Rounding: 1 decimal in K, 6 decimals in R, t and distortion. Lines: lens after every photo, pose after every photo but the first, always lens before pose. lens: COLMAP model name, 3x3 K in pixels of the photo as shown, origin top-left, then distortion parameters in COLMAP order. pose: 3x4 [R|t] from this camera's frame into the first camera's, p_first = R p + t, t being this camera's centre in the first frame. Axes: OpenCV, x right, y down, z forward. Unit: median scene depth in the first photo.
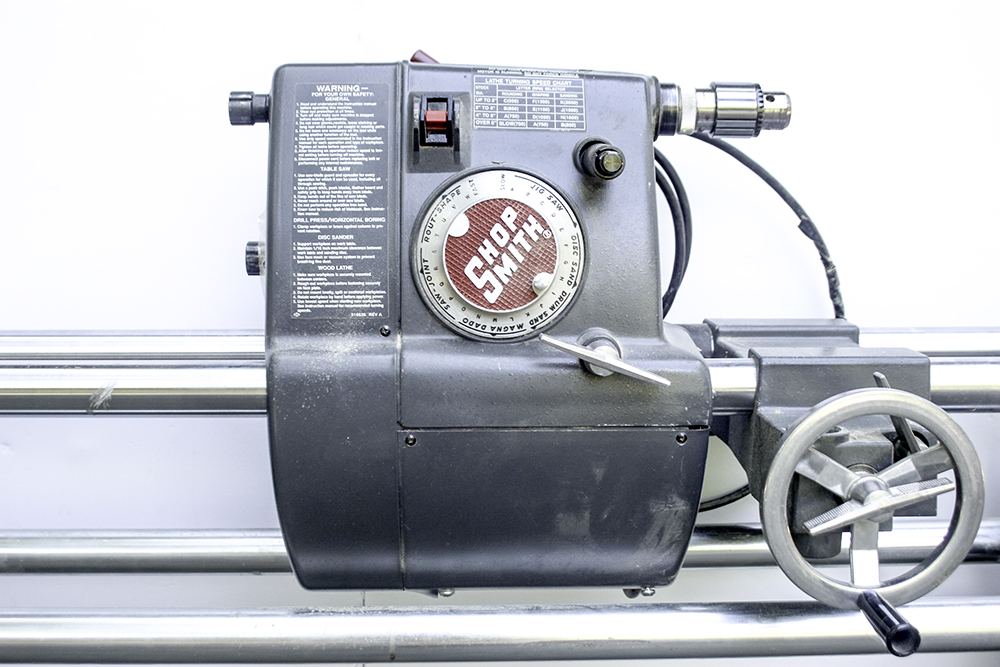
lens RADIAL K [[1323.3, 0, 500.0], [0, 1323.3, 333.5], [0, 0, 1]] dist [-0.002007, -0.061863]
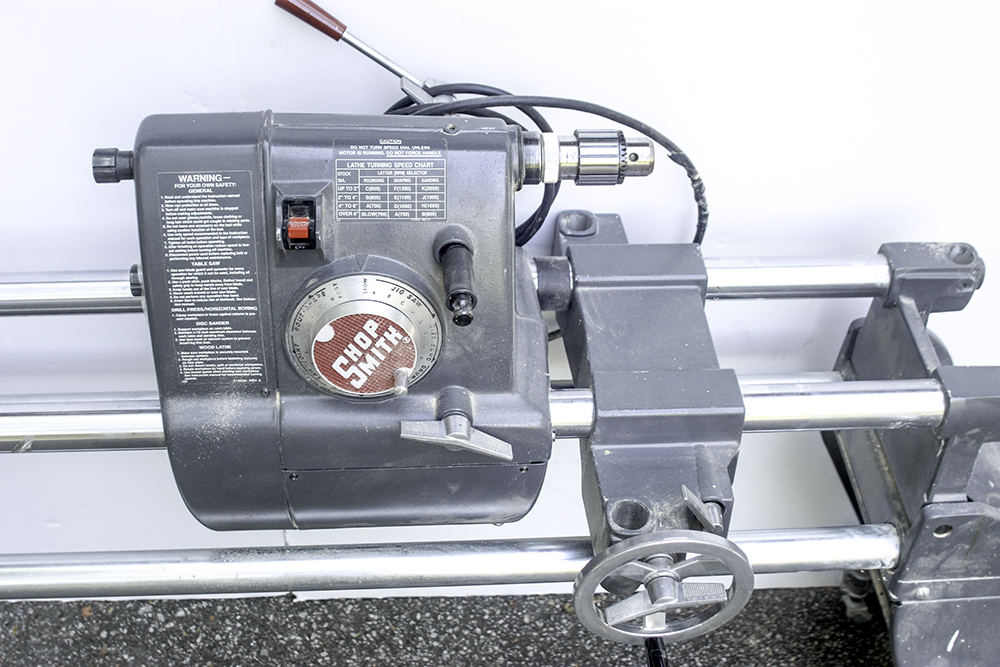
lens RADIAL K [[1323.3, 0, 500.0], [0, 1323.3, 333.5], [0, 0, 1]] dist [-0.002007, -0.061863]
pose [[0.999345, 0.003702, 0.036010, 0.071938], [-0.024150, 0.809225, 0.587003, -0.706143], [-0.026967, -0.587488, 0.808784, 0.112166]]
